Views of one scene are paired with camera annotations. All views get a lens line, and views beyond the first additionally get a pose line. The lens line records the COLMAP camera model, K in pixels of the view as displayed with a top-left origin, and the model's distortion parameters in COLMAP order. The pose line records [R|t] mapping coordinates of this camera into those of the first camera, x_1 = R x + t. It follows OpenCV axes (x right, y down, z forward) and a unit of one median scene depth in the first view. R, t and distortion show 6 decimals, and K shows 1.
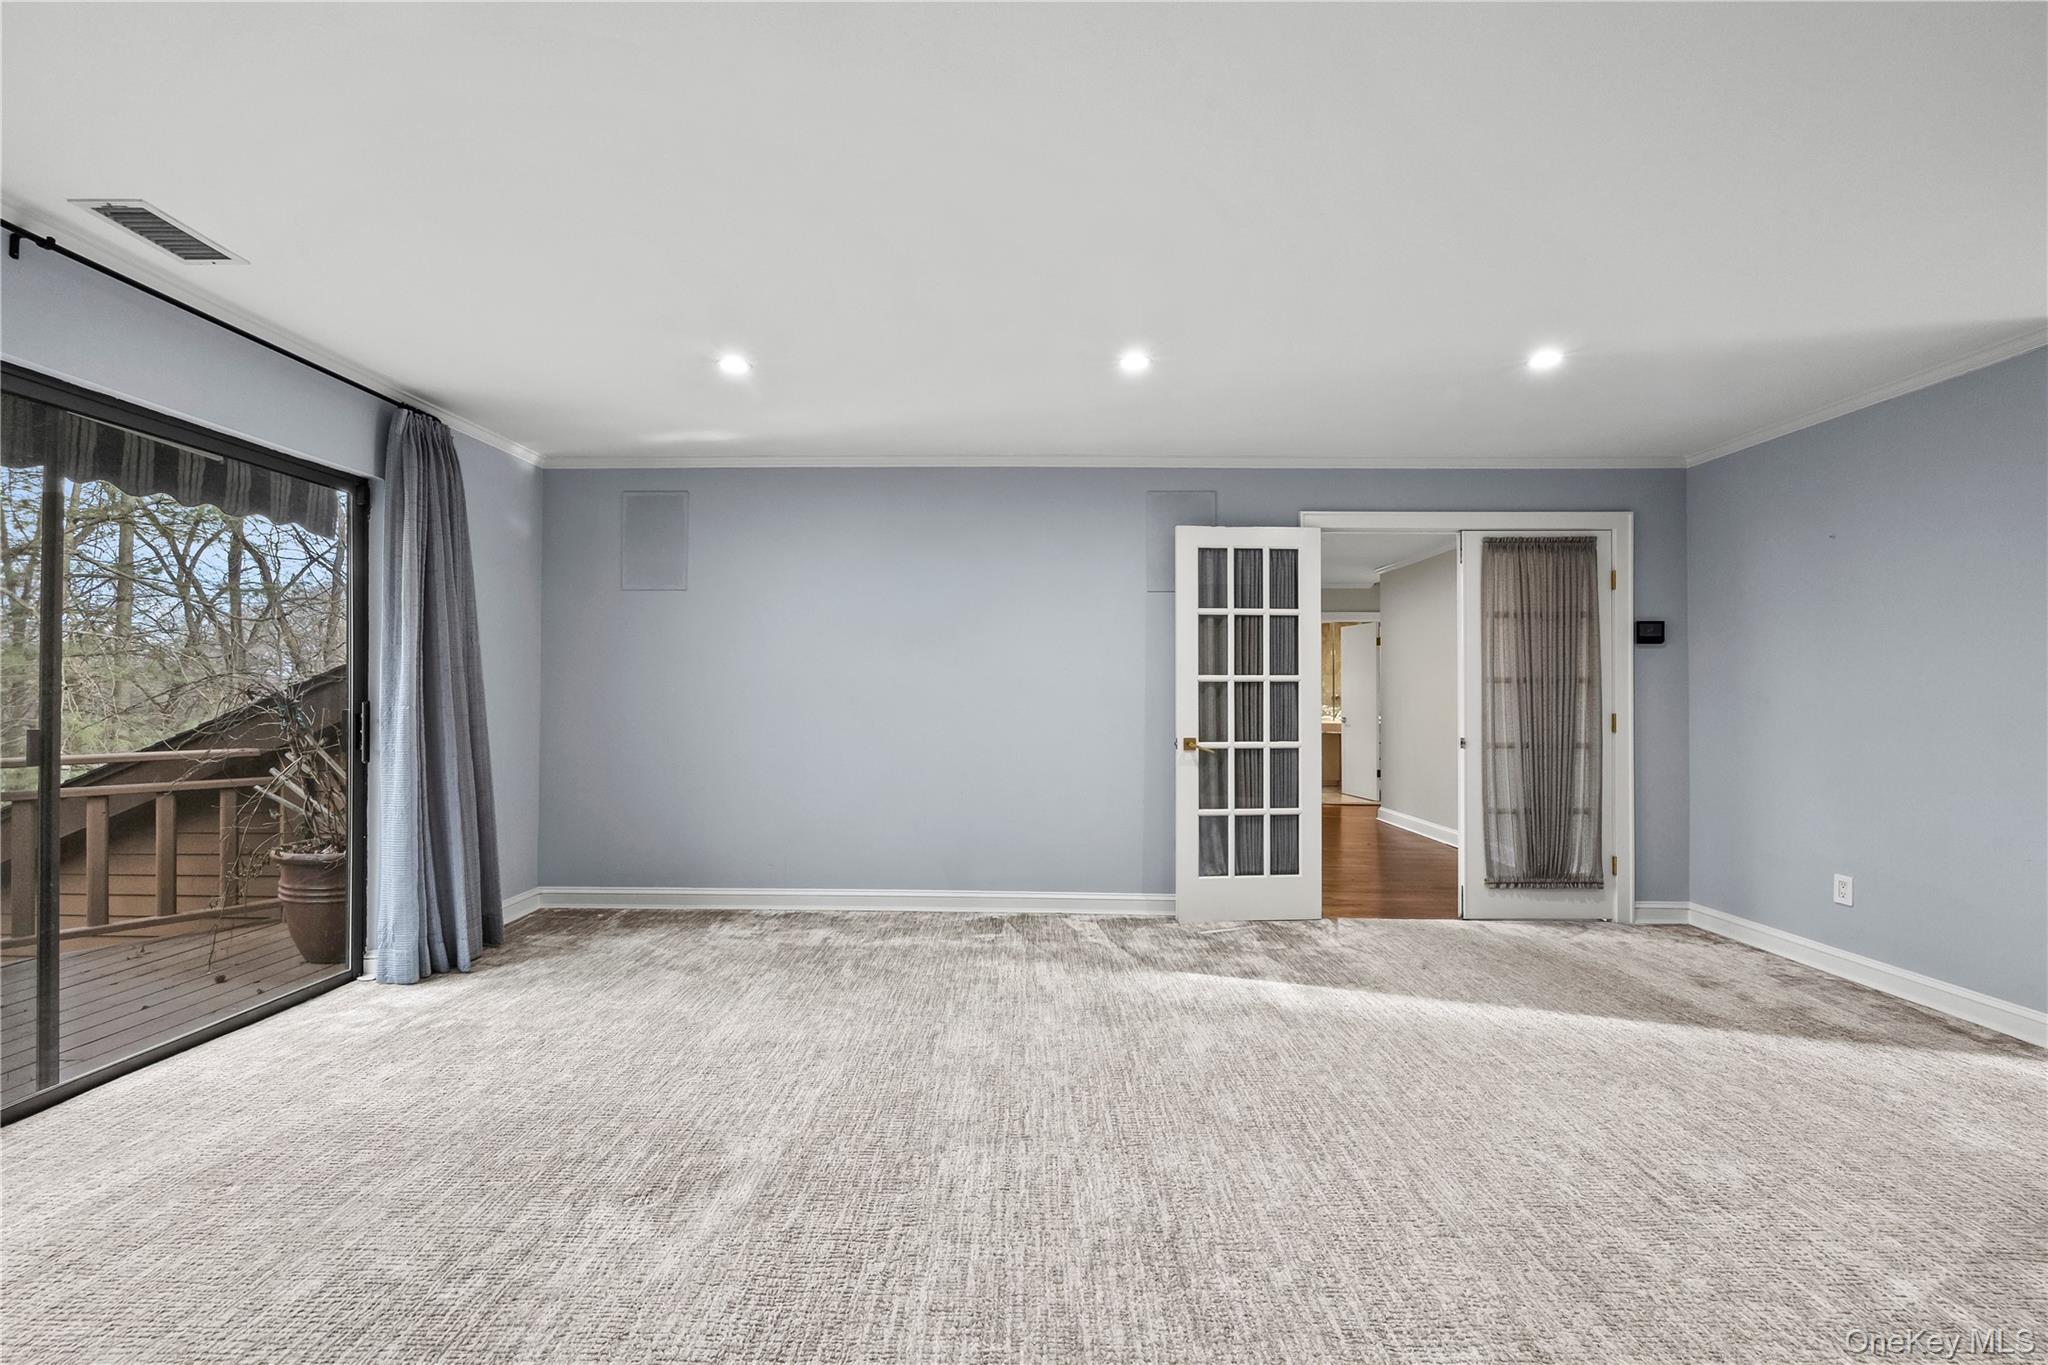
lens RADIAL K [[817.9, 0, 1024.0], [0, 817.9, 682.5], [0, 0, 1]] dist [-0.000452, -0.000087]
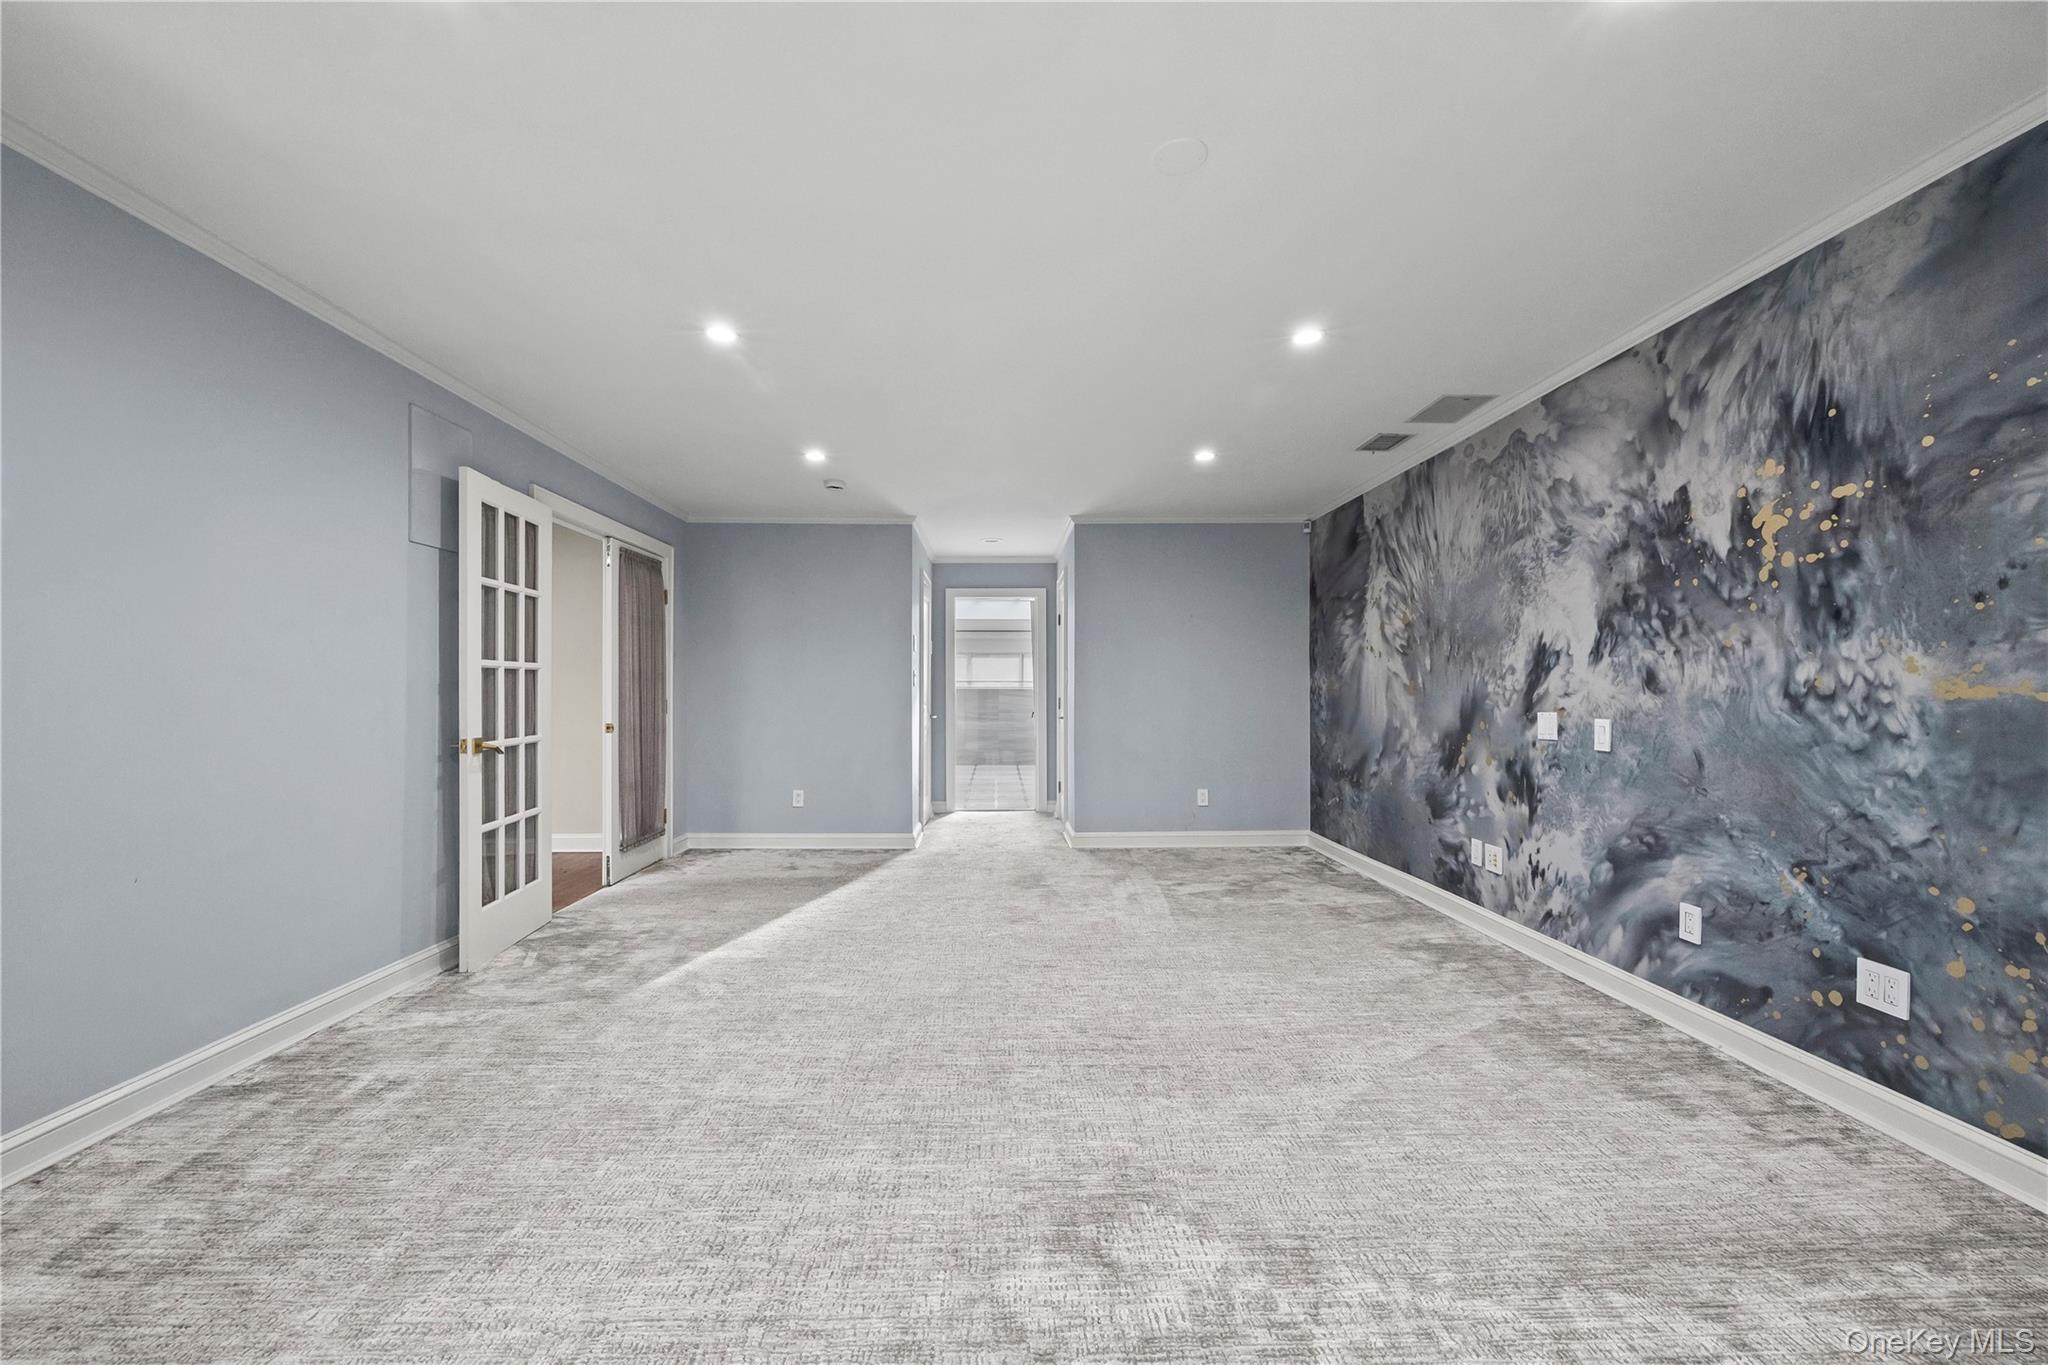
lens RADIAL K [[832.7, 0, 1022.2], [0, 832.7, 689.7], [0, 0, 1]] dist [-0.001706, -0.000400]
pose [[-0.073832, -0.001245, 0.997270, -0.656576], [-0.028961, 0.999580, -0.000896, 0.006929], [-0.996850, -0.028948, -0.073837, 0.547154]]
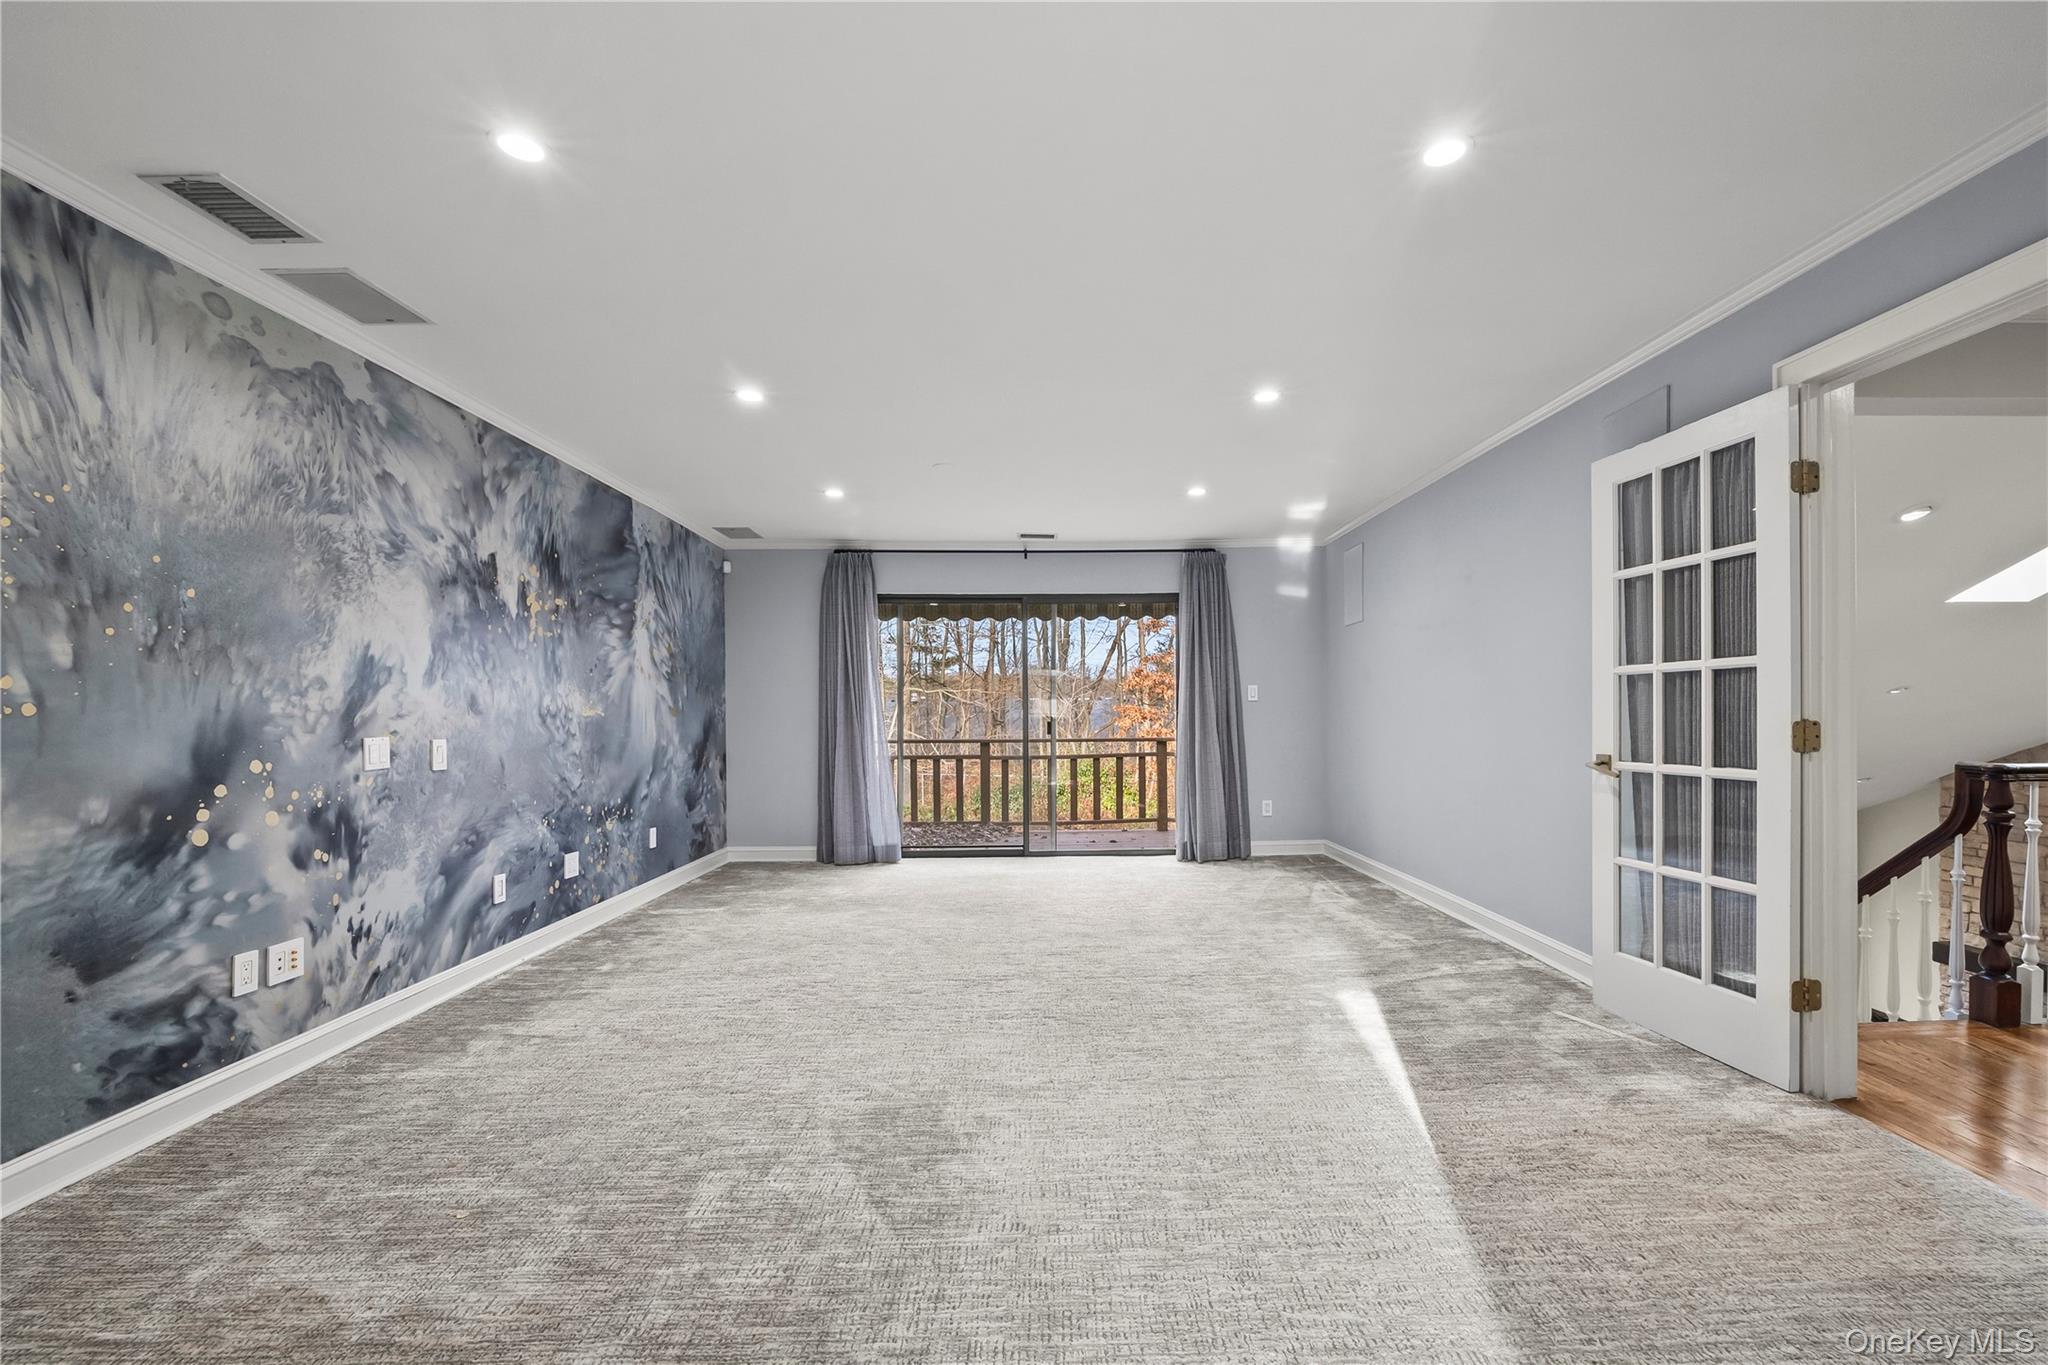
lens RADIAL K [[832.7, 0, 1022.2], [0, 832.7, 689.7], [0, 0, 1]] dist [-0.001706, -0.000400]
pose [[0.027306, -0.029797, -0.999183, 0.955961], [0.036099, 0.998933, -0.028803, 0.013819], [0.998975, -0.035283, 0.028353, 0.488779]]
